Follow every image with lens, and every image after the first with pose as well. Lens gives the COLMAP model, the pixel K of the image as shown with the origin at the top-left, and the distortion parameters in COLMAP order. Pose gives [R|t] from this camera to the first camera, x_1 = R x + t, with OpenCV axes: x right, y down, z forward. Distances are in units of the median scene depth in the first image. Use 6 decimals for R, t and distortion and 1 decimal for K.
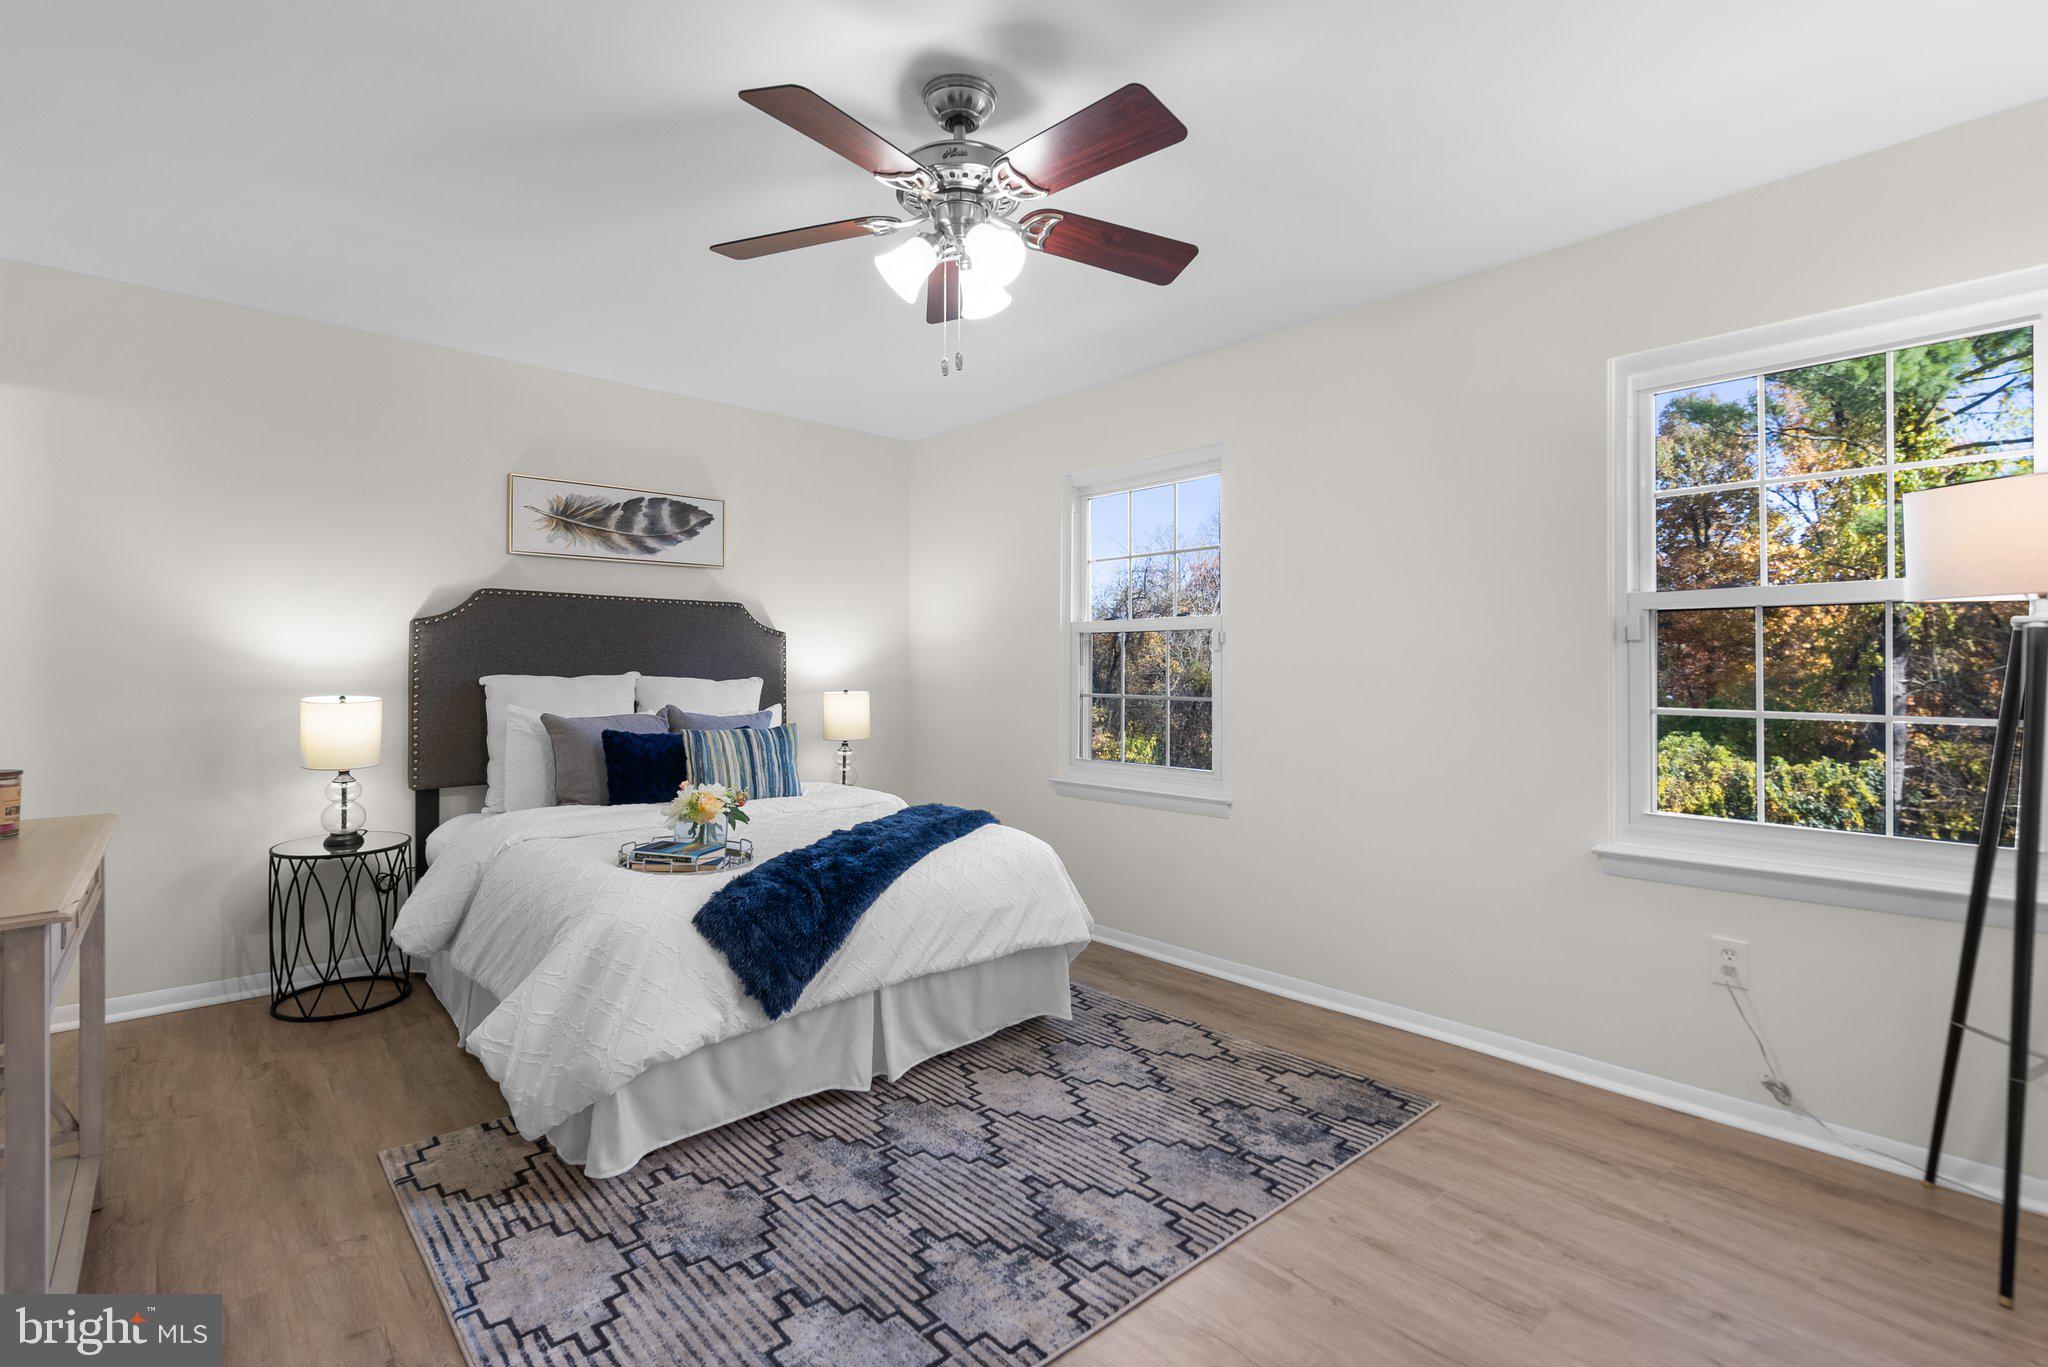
lens RADIAL K [[952.6, 0, 1027.5], [0, 952.6, 675.8], [0, 0, 1]] dist [-0.007514, 0.003650]
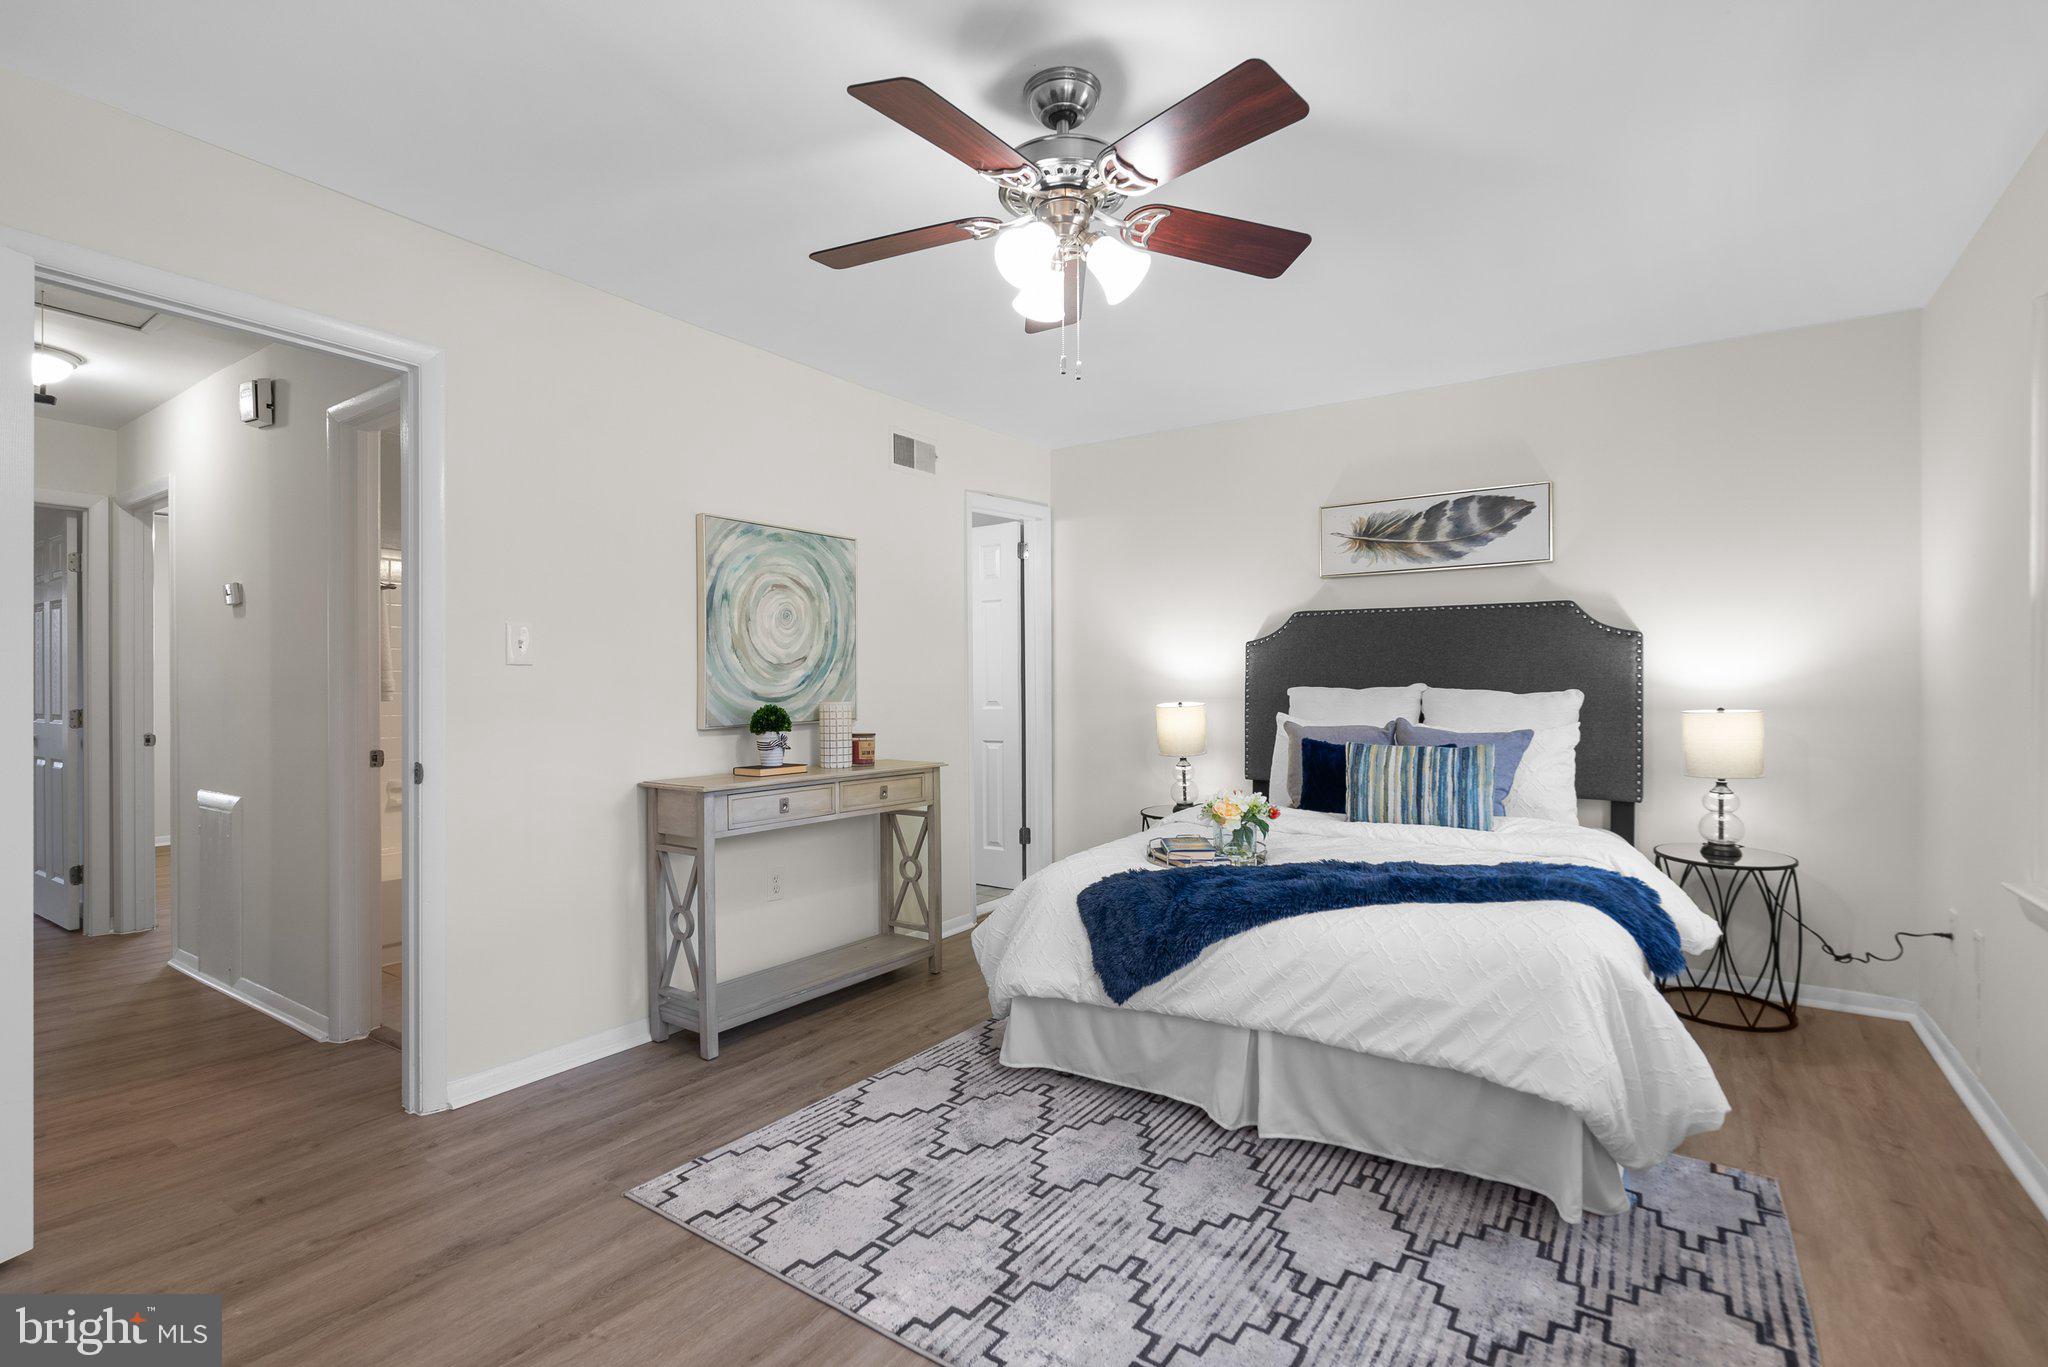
lens RADIAL K [[952.6, 0, 1011.3], [0, 952.6, 690.2], [0, 0, 1]] dist [-0.007514, 0.003650]
pose [[0.224451, 0.006697, -0.974462, 0.564835], [-0.000080, 0.999977, 0.006854, -0.004434], [0.974485, -0.001461, 0.224446, 0.467298]]
